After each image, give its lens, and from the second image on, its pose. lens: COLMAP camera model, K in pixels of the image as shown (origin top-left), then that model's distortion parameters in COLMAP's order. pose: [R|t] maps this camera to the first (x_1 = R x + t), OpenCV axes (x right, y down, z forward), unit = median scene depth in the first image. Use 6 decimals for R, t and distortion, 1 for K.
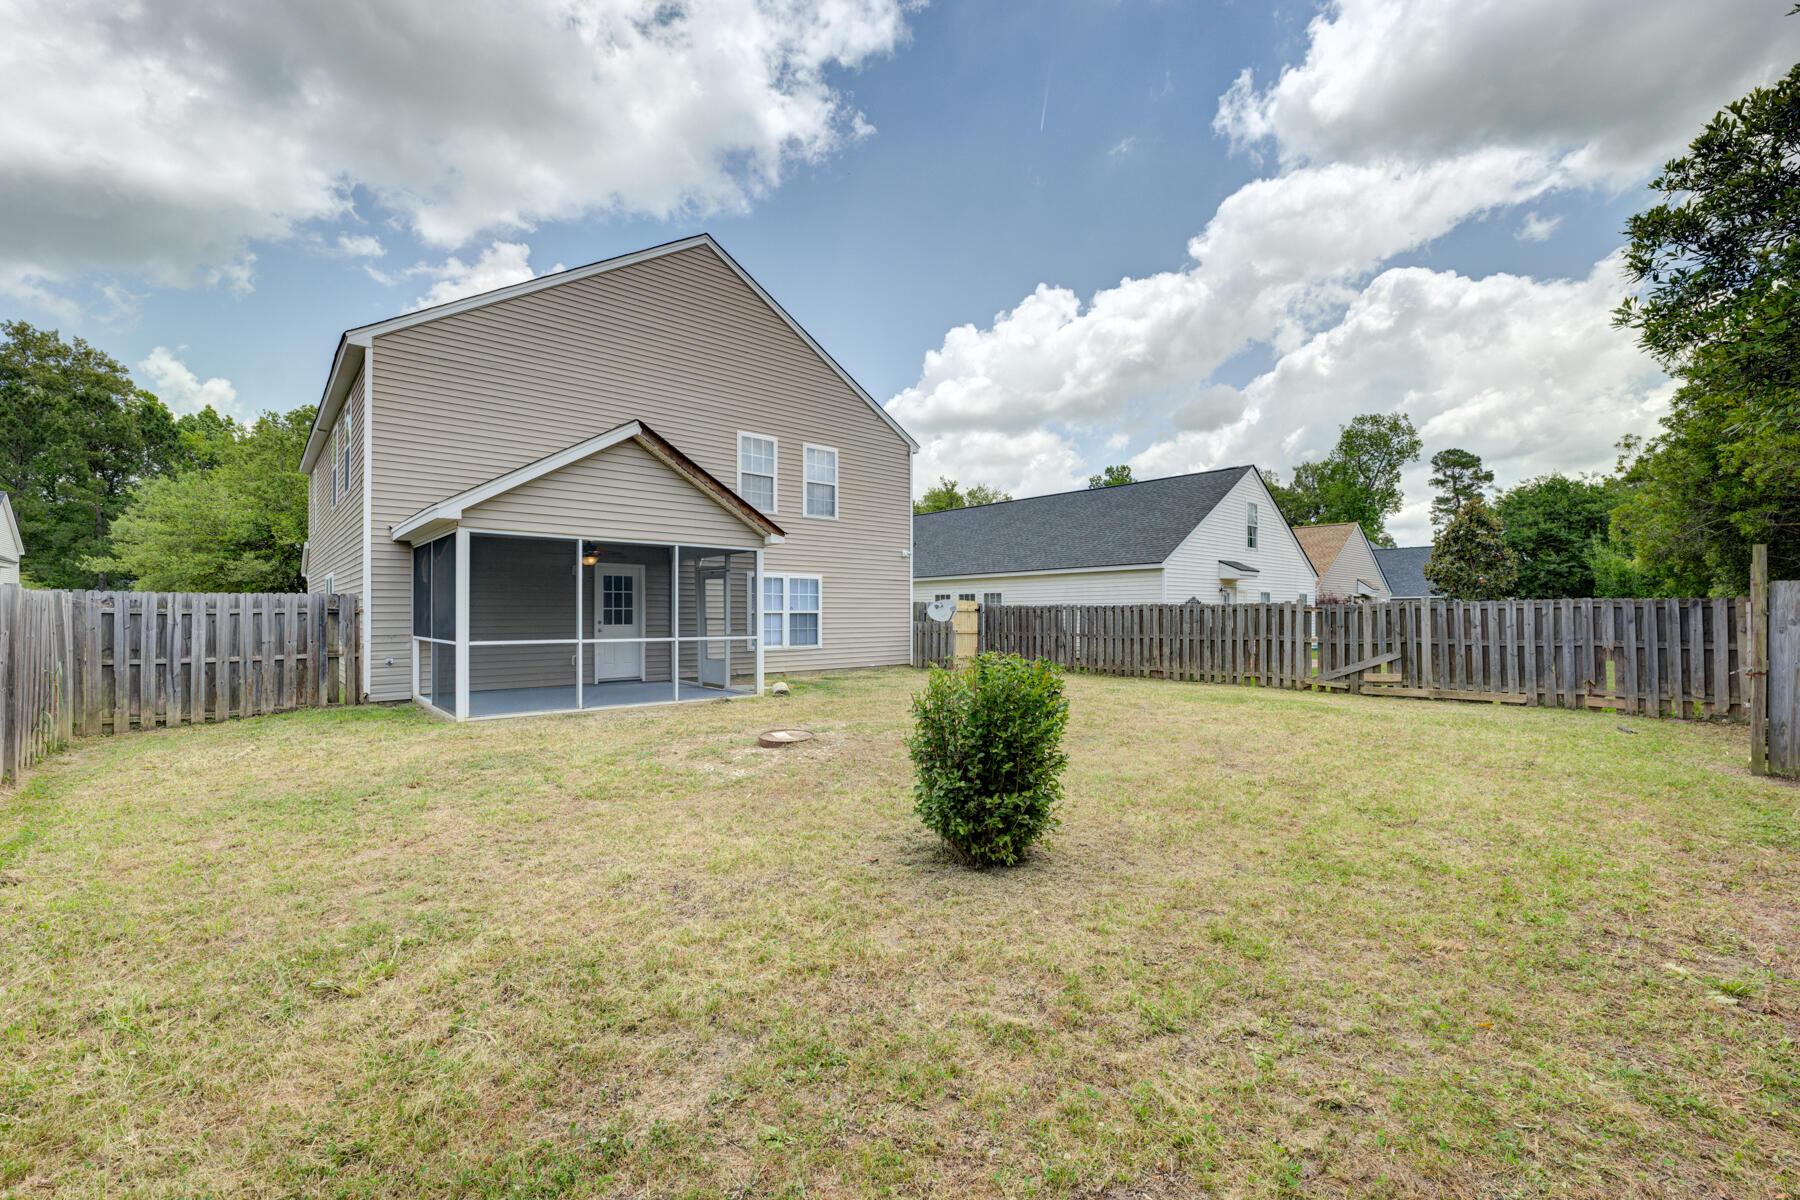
lens RADIAL K [[745.6, 0, 896.2], [0, 745.6, 612.4], [0, 0, 1]] dist [-0.000976, -0.000206]
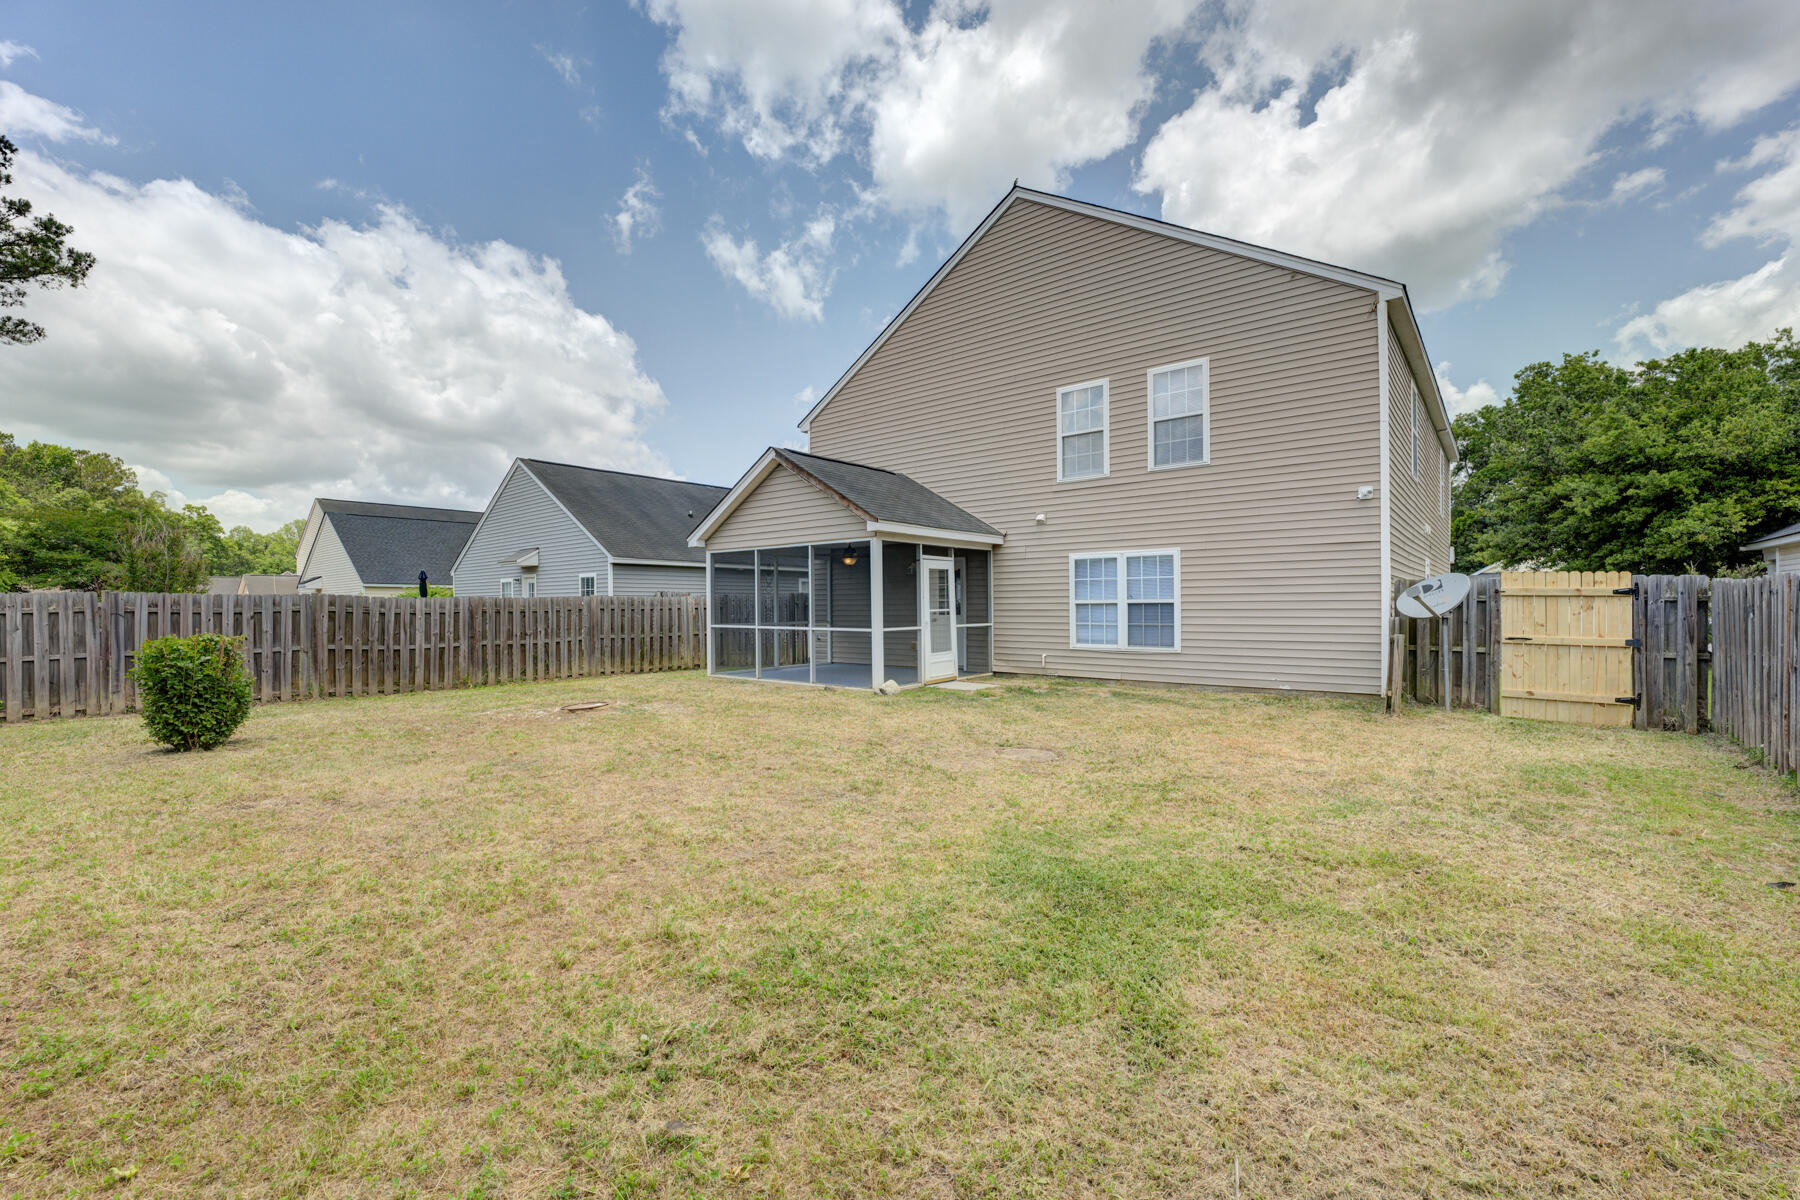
lens RADIAL K [[745.6, 0, 896.2], [0, 745.6, 612.4], [0, 0, 1]] dist [-0.000976, -0.000206]
pose [[0.155741, 0.005015, -0.987785, 0.780140], [0.008979, 0.999939, 0.006492, 0.005462], [0.987757, -0.009881, 0.155687, 0.887528]]
